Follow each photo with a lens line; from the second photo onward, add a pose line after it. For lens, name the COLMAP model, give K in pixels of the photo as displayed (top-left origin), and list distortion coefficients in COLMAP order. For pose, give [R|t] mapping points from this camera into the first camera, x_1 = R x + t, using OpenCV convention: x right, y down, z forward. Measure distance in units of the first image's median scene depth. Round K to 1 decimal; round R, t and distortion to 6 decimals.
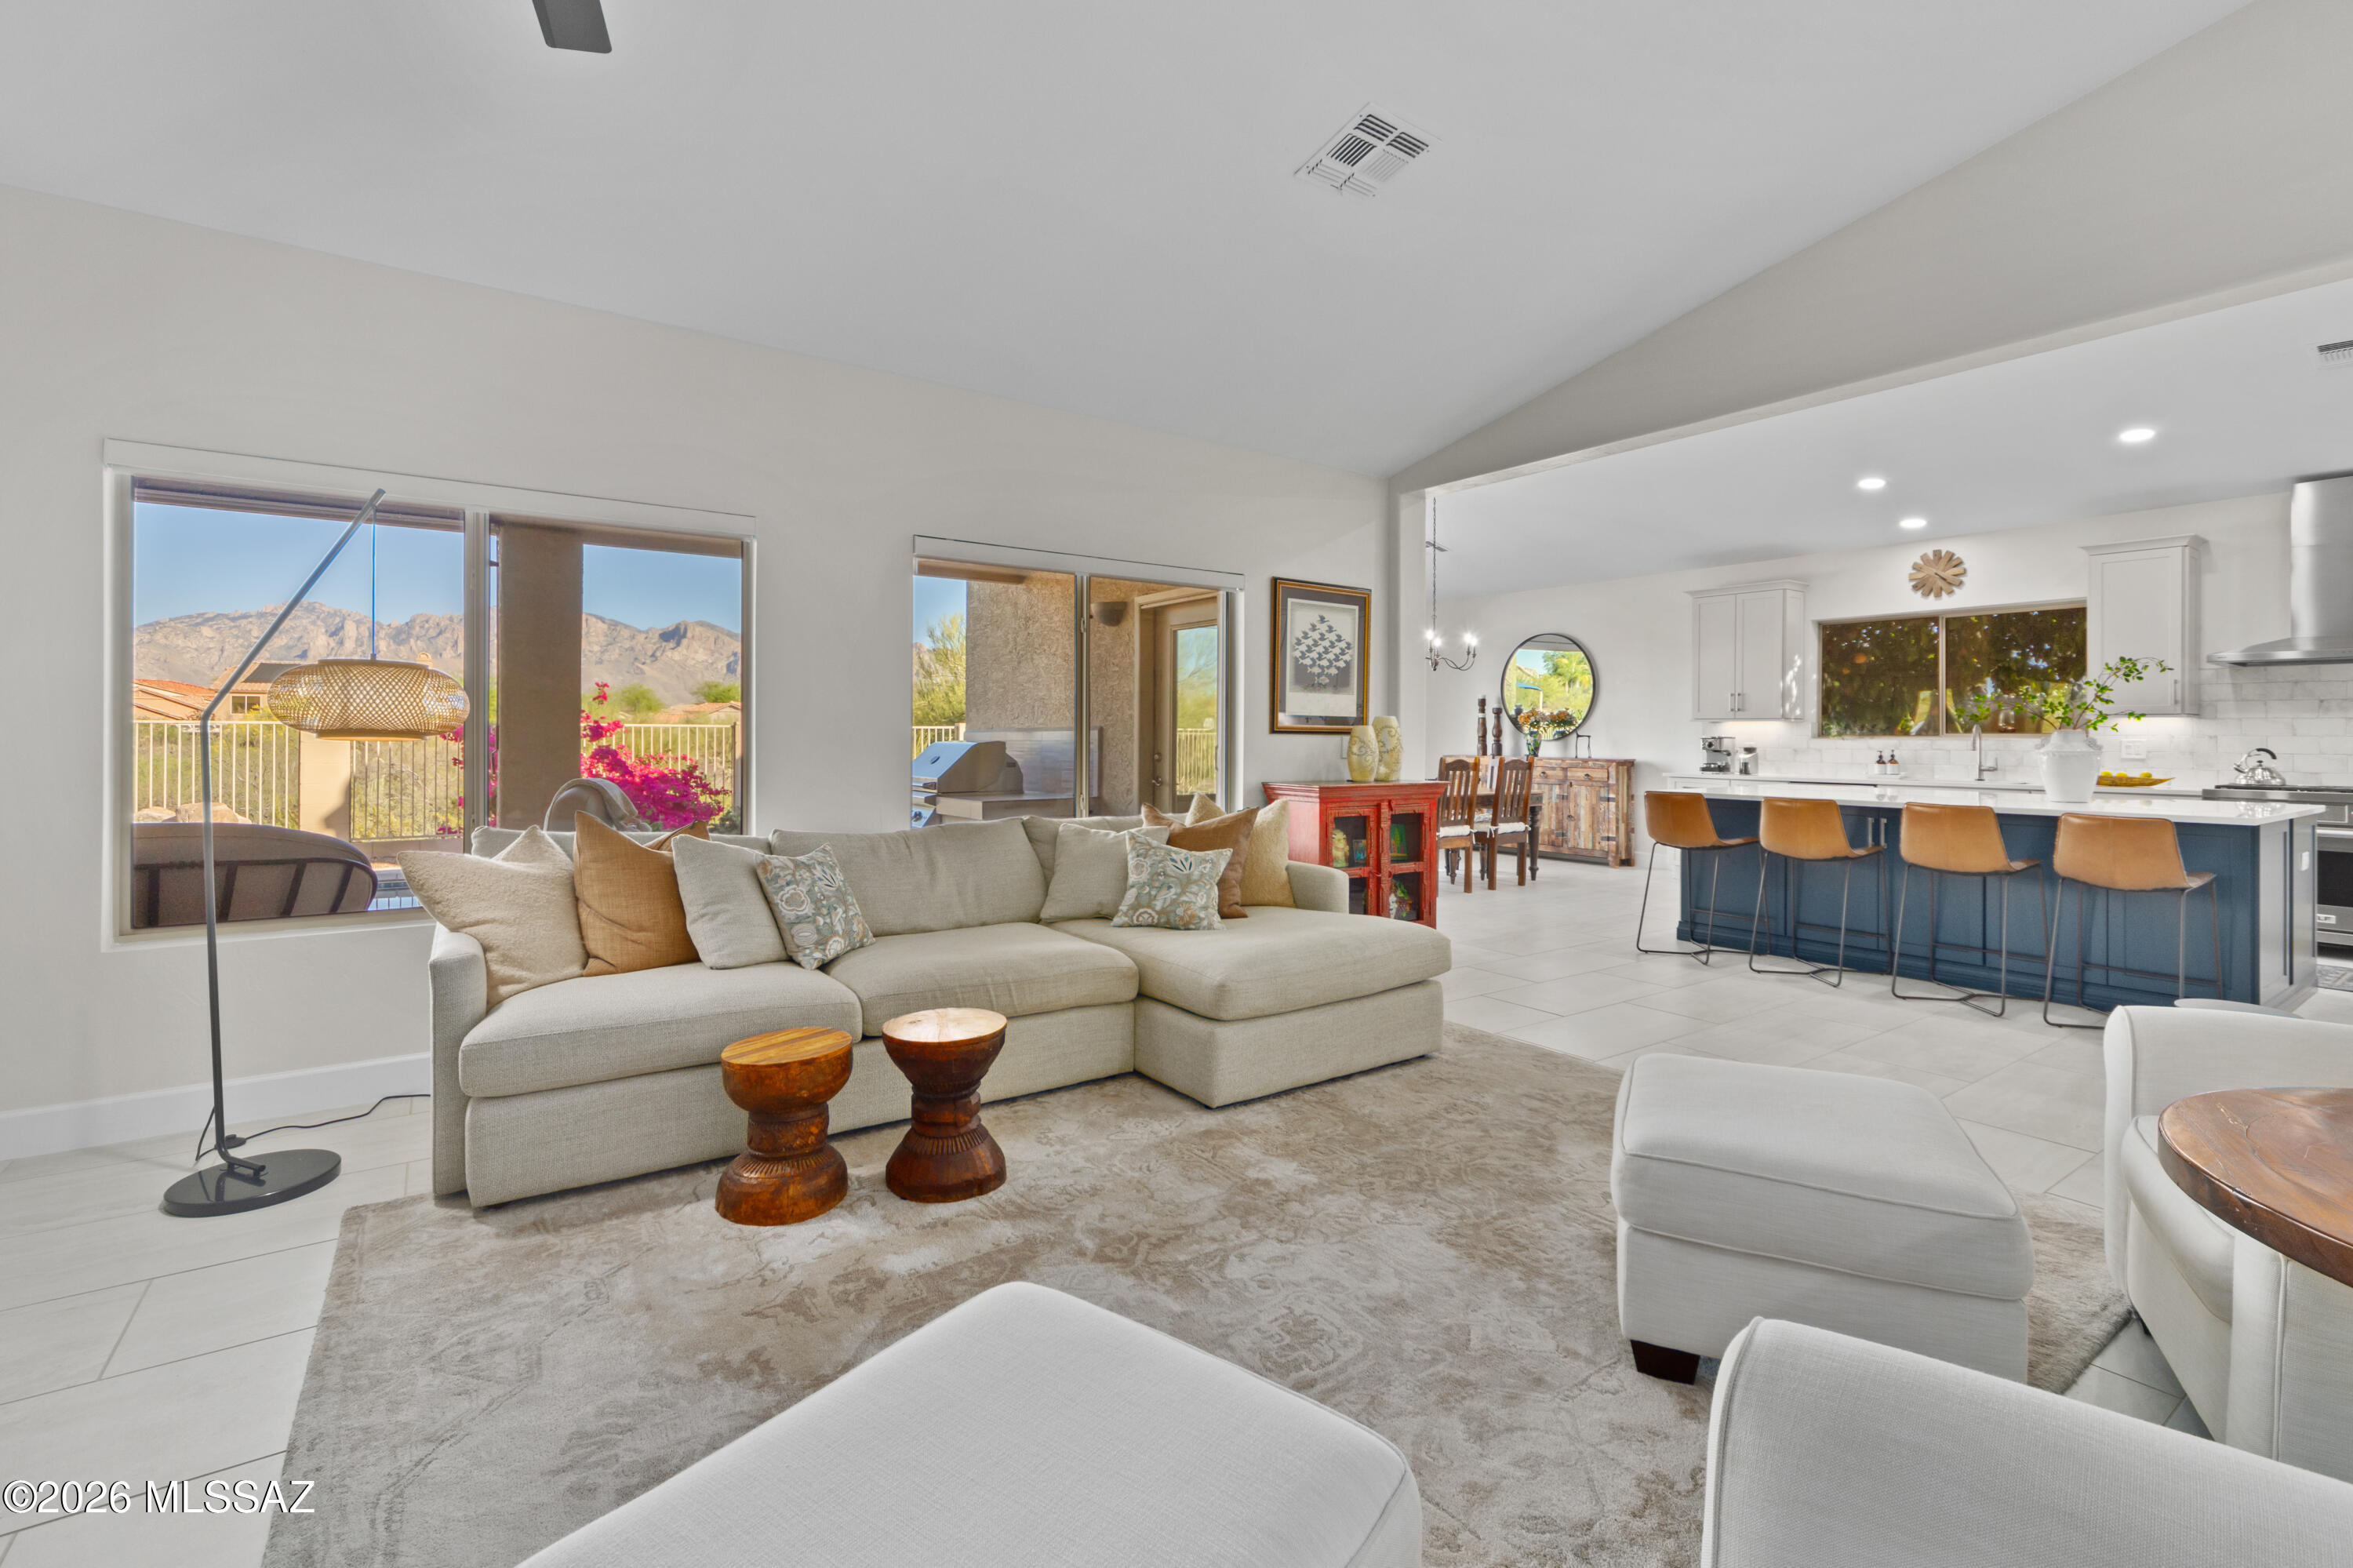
lens RADIAL K [[1048.1, 0, 1176.5], [0, 1048.1, 784.0], [0, 0, 1]] dist [0.001051, 0.000328]
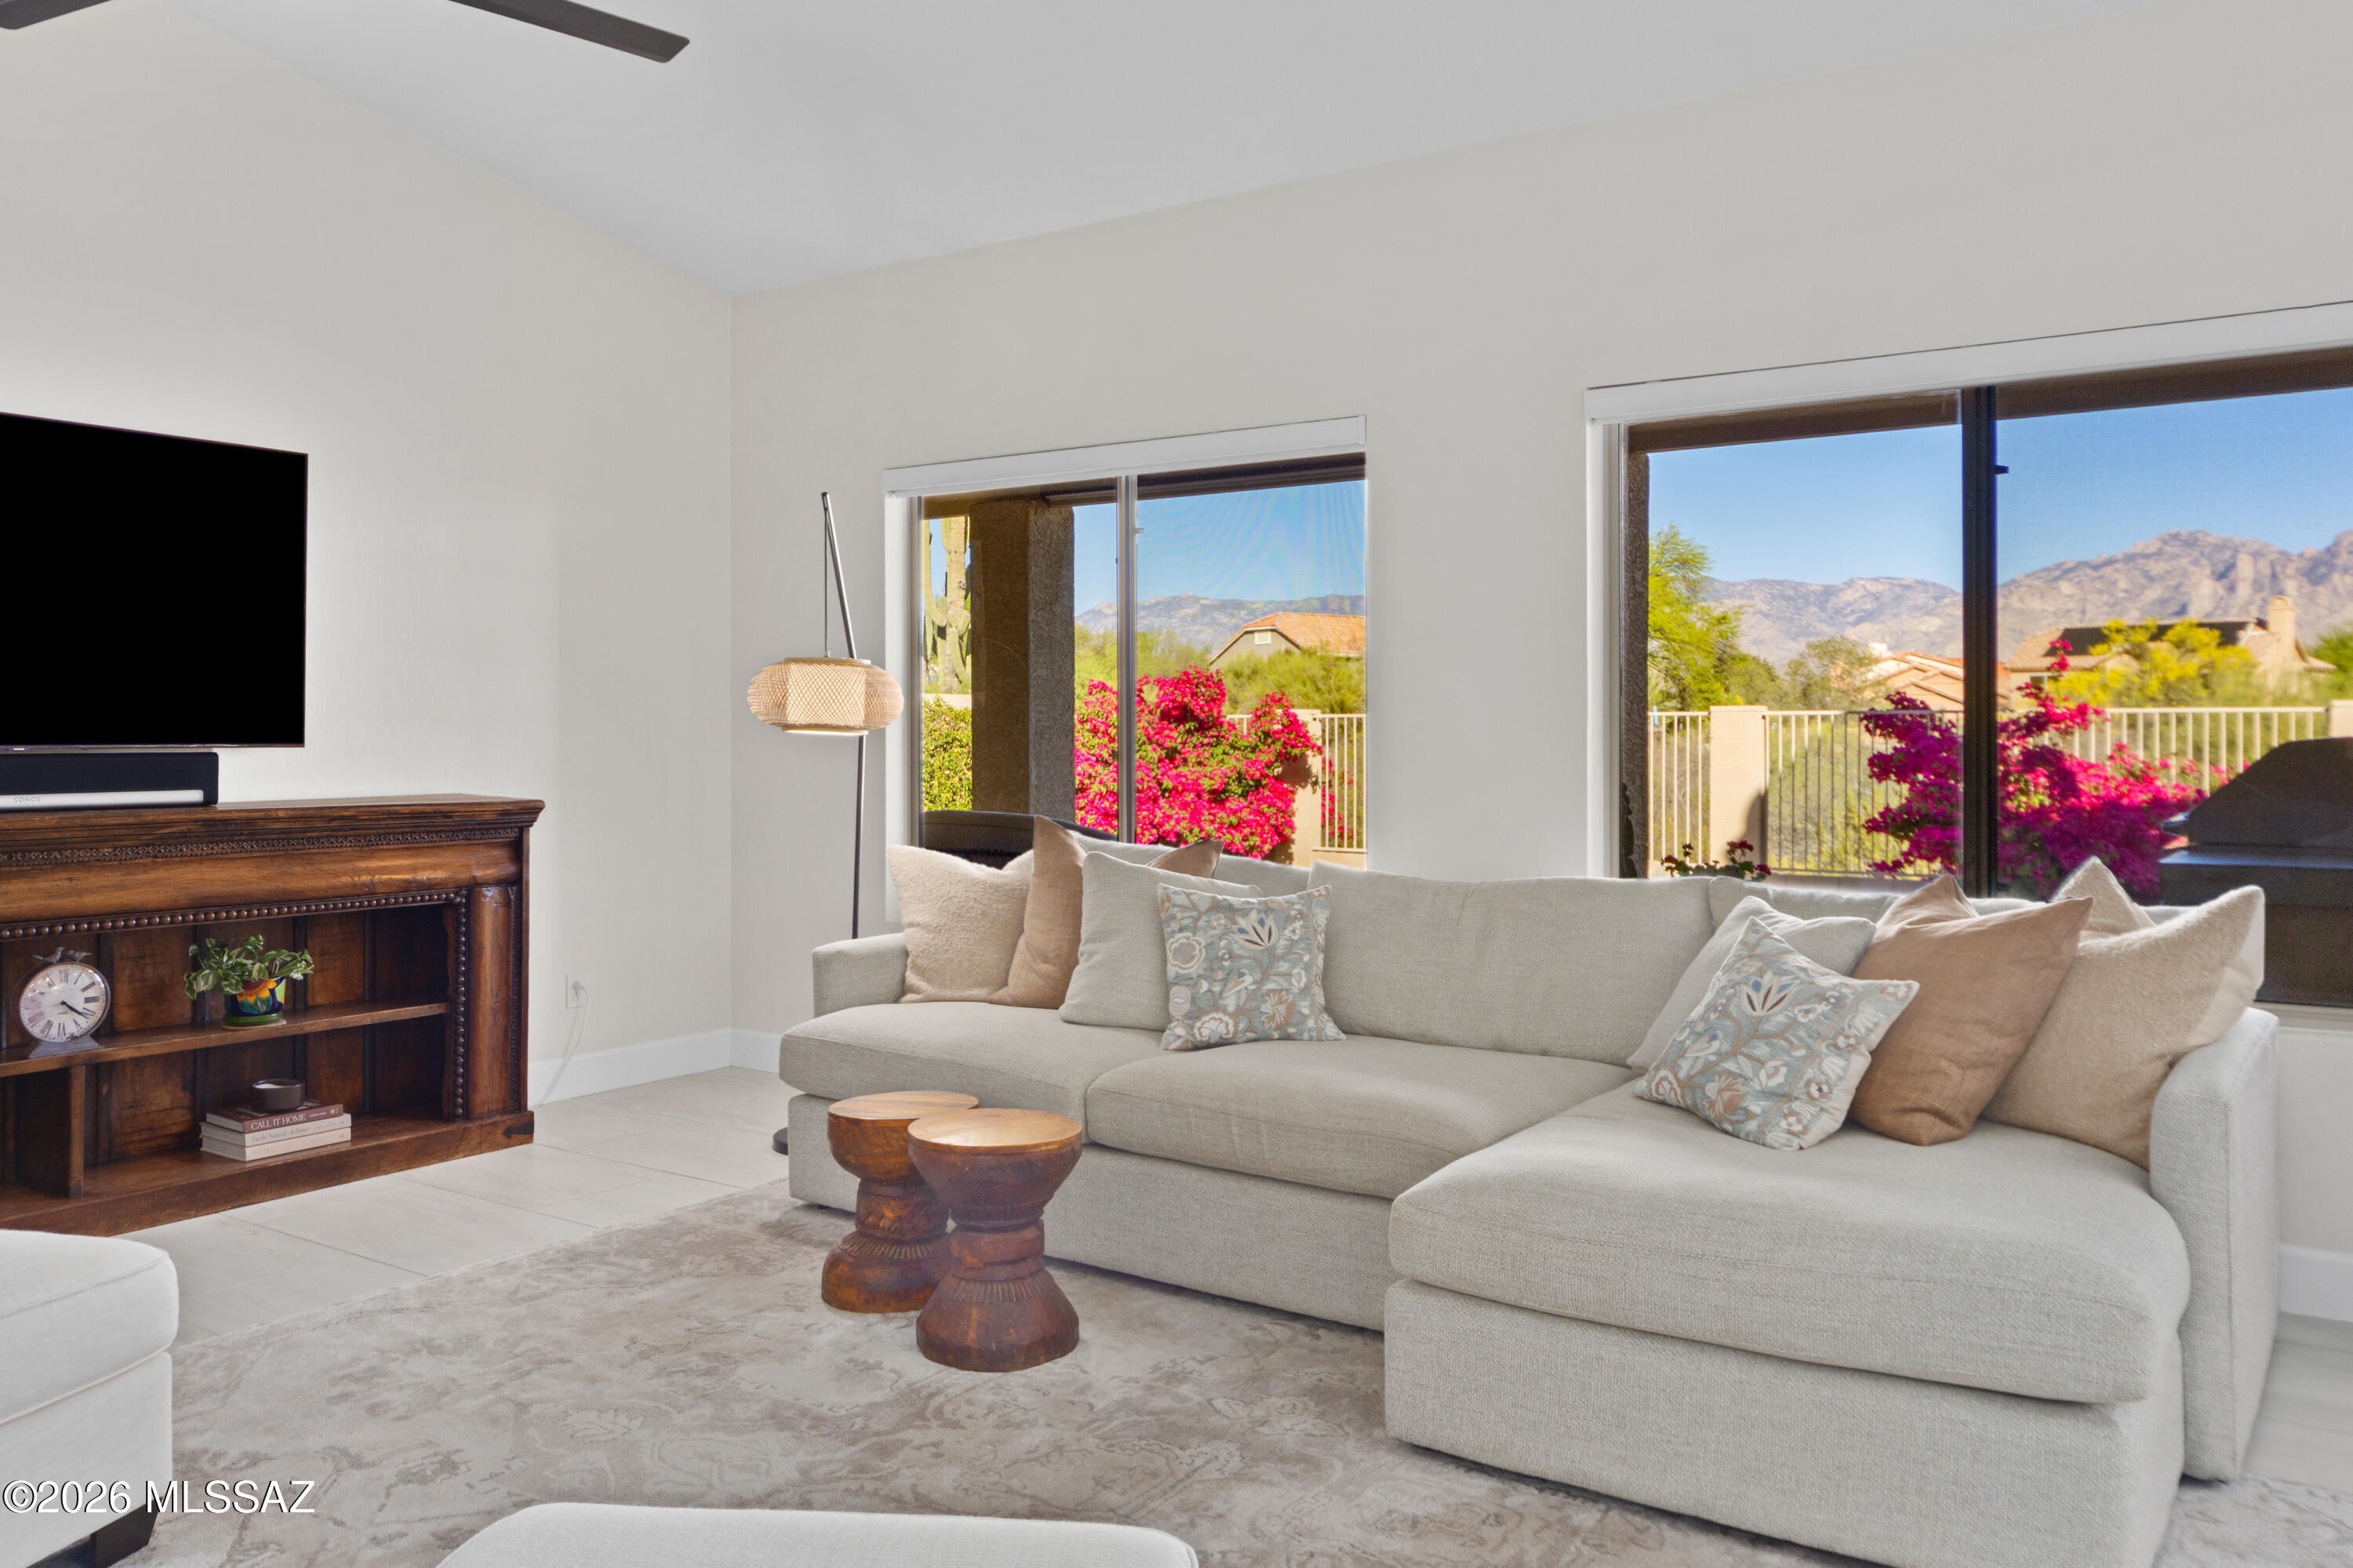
lens RADIAL K [[1766.6, 0, 1176.5], [0, 1766.6, 784.0], [0, 0, 1]] dist [-0.006100, -0.005930]
pose [[0.345540, 0.025848, -0.938048, 0.834079], [-0.040482, 0.999101, 0.012619, -0.023427], [0.937530, 0.033614, 0.346276, 0.599739]]
